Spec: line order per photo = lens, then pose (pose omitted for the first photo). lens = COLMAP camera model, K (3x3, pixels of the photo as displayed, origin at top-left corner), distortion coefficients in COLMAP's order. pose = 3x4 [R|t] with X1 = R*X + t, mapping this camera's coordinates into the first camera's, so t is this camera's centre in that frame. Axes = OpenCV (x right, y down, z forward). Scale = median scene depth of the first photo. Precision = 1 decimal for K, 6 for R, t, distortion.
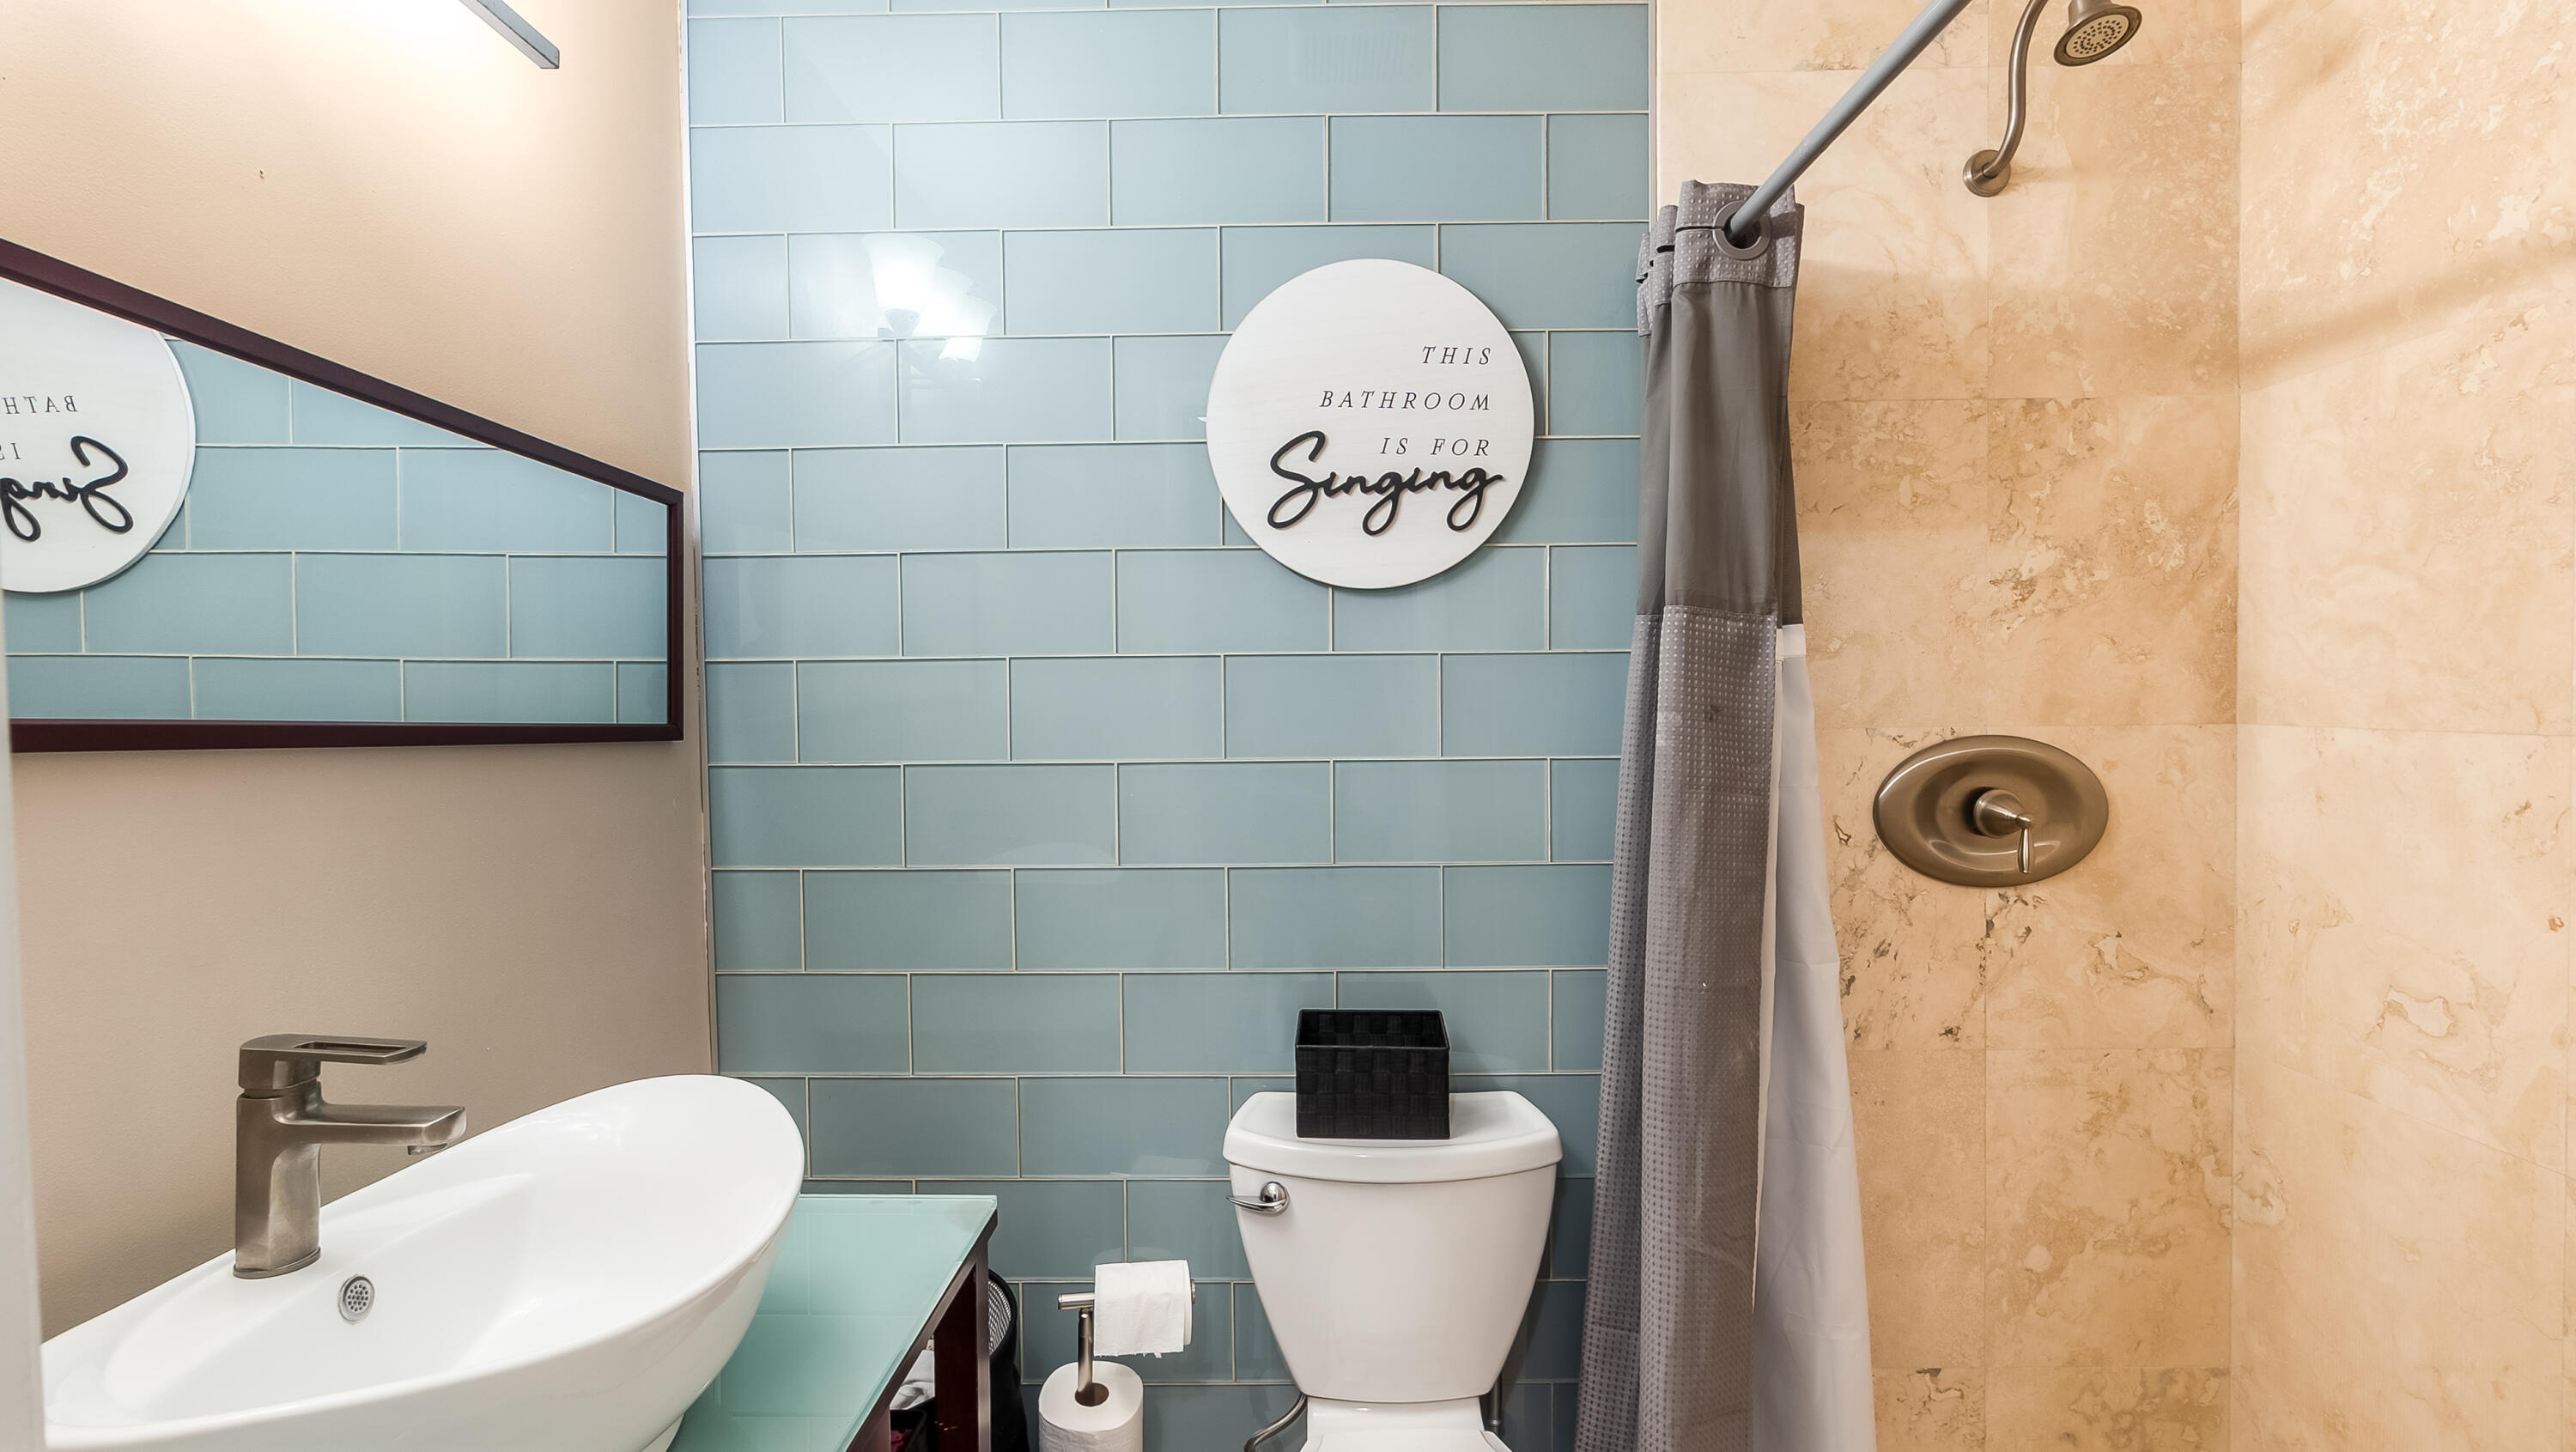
lens RADIAL K [[1184.2, 0, 1296.7], [0, 1184.2, 730.7], [0, 0, 1]] dist [-0.004701, -0.000585]
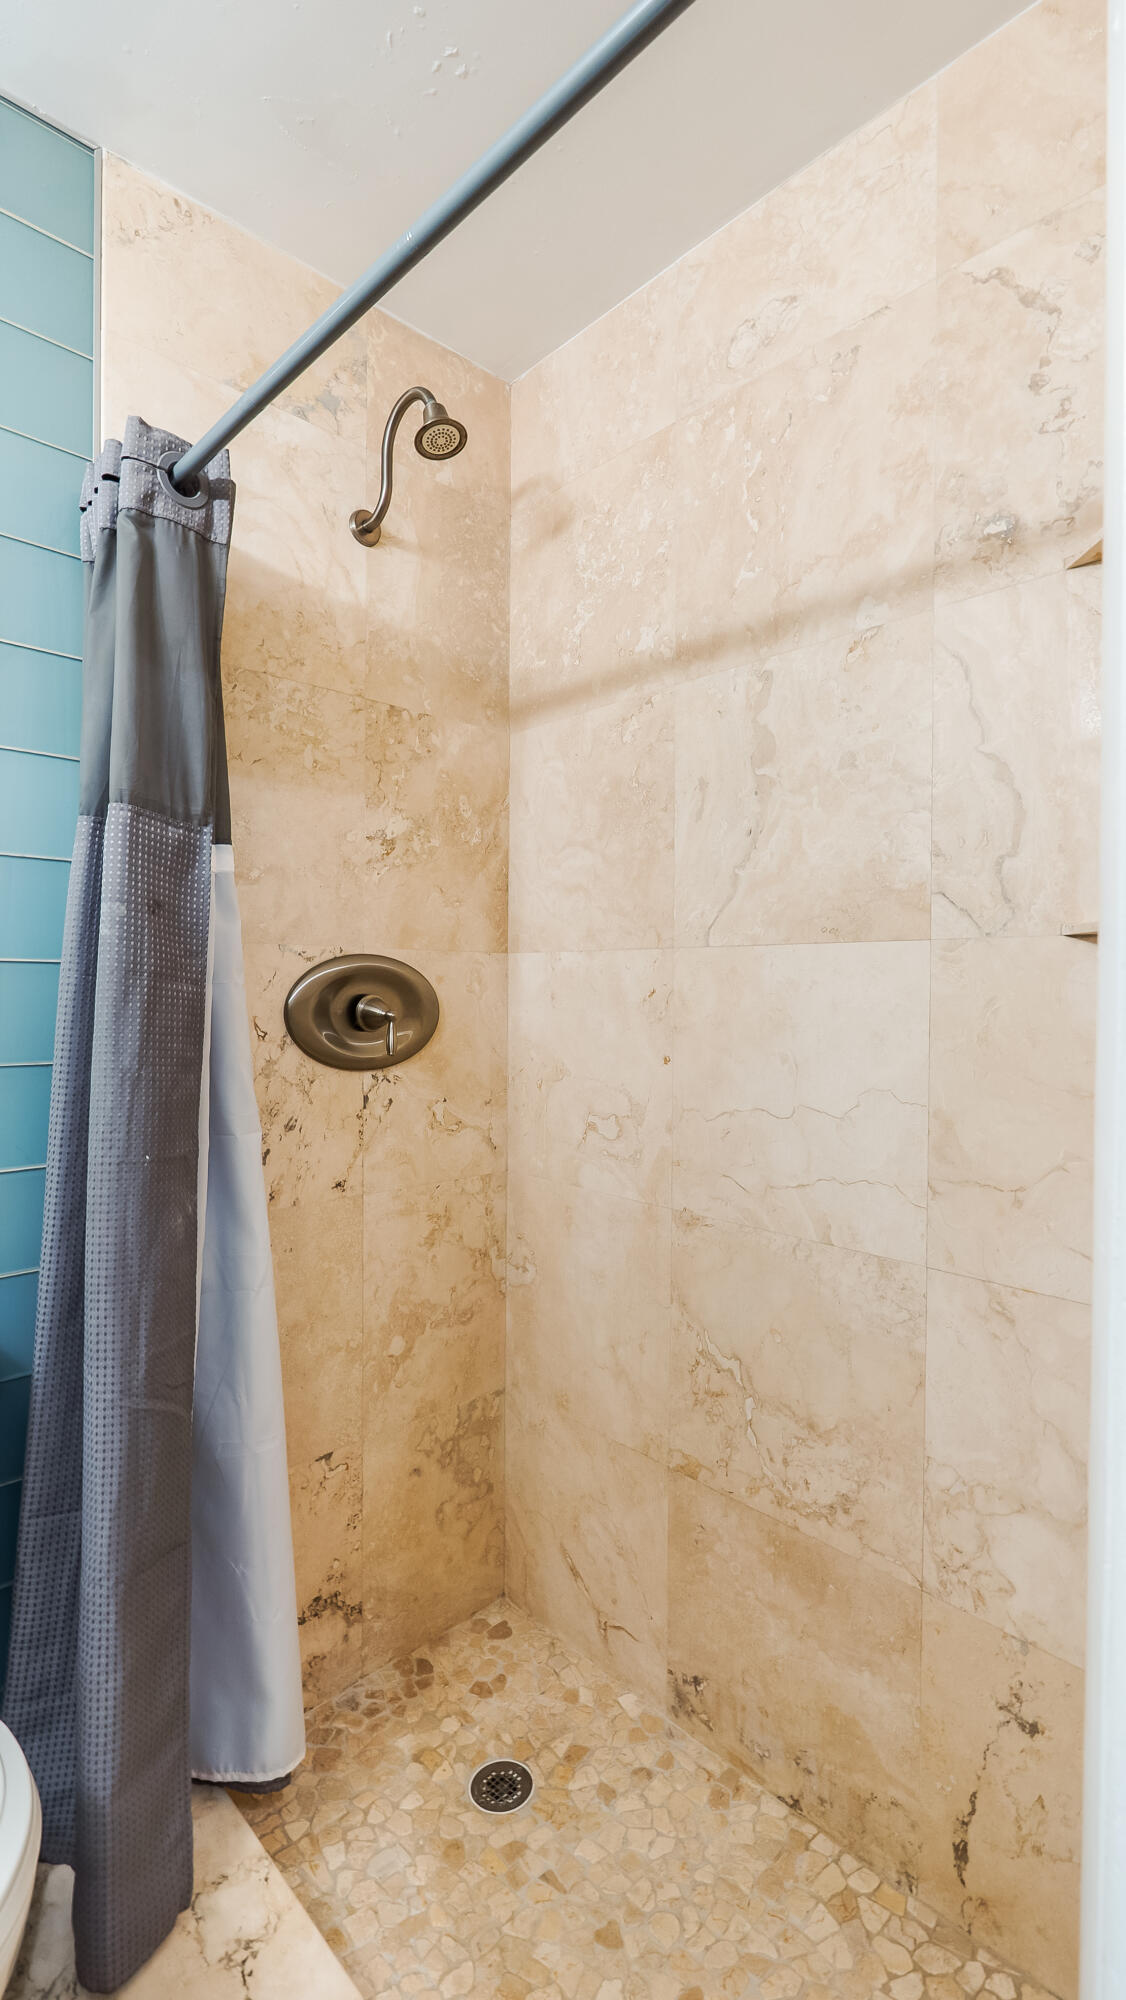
lens RADIAL K [[926.2, 0, 553.3], [0, 926.2, 996.3], [0, 0, 1]] dist [-0.004055, -0.000033]
pose [[0.721565, 0.007645, 0.692305, 0.025209], [0.004781, 0.999860, -0.016025, 0.076333], [-0.692331, 0.014873, 0.721427, 0.124241]]
